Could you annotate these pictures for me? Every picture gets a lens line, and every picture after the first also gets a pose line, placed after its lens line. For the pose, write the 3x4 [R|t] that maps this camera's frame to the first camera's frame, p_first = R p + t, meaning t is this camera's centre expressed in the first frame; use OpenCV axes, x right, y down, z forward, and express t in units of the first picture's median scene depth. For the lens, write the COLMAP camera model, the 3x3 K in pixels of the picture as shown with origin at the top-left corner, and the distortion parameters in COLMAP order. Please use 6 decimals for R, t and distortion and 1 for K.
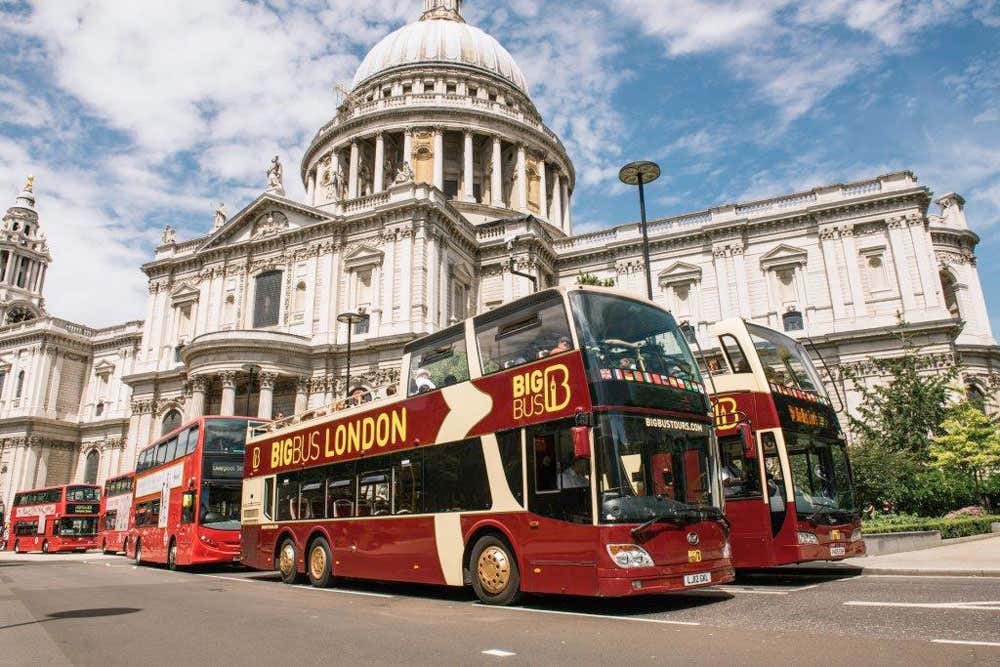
lens RADIAL K [[660.6, 0, 500.0], [0, 660.6, 333.5], [0, 0, 1]] dist [-0.054168, -0.003227]
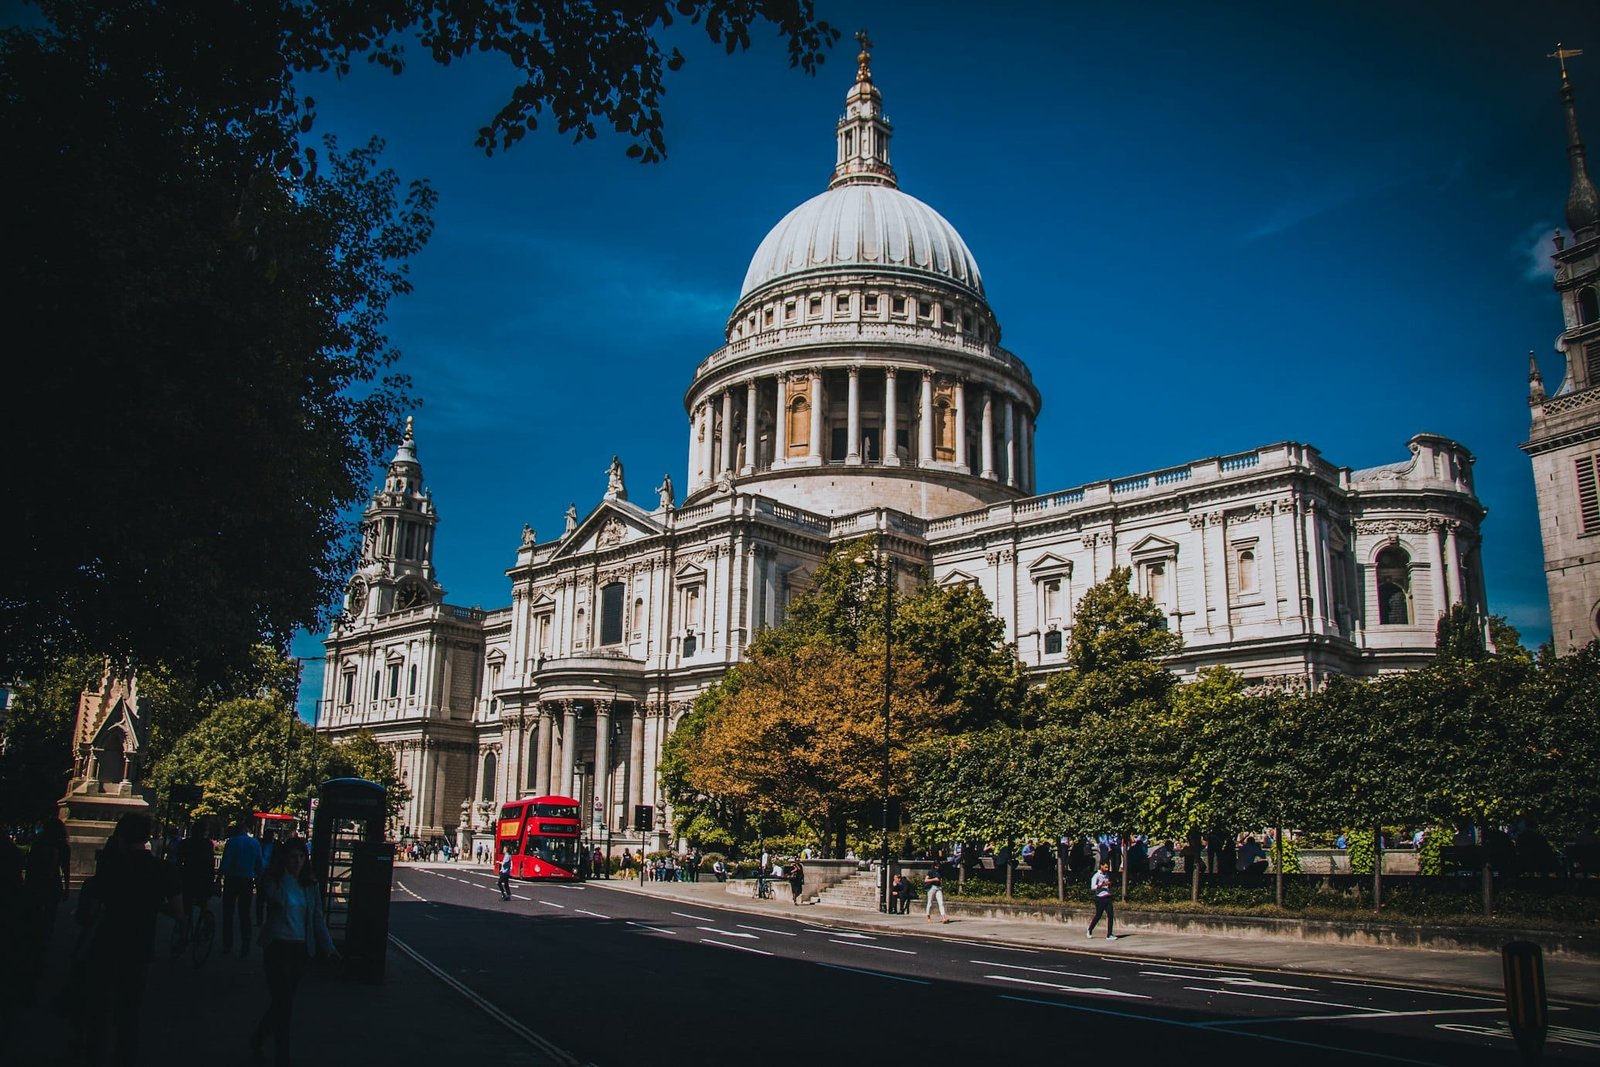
lens RADIAL K [[1204.8, 0, 800.0], [0, 1204.8, 533.5], [0, 0, 1]] dist [-0.166303, 0.000446]
pose [[0.937496, -0.054365, -0.343722, 0.469840], [0.066666, 0.997485, 0.024064, -0.178539], [0.341549, -0.045474, 0.938763, -0.499762]]
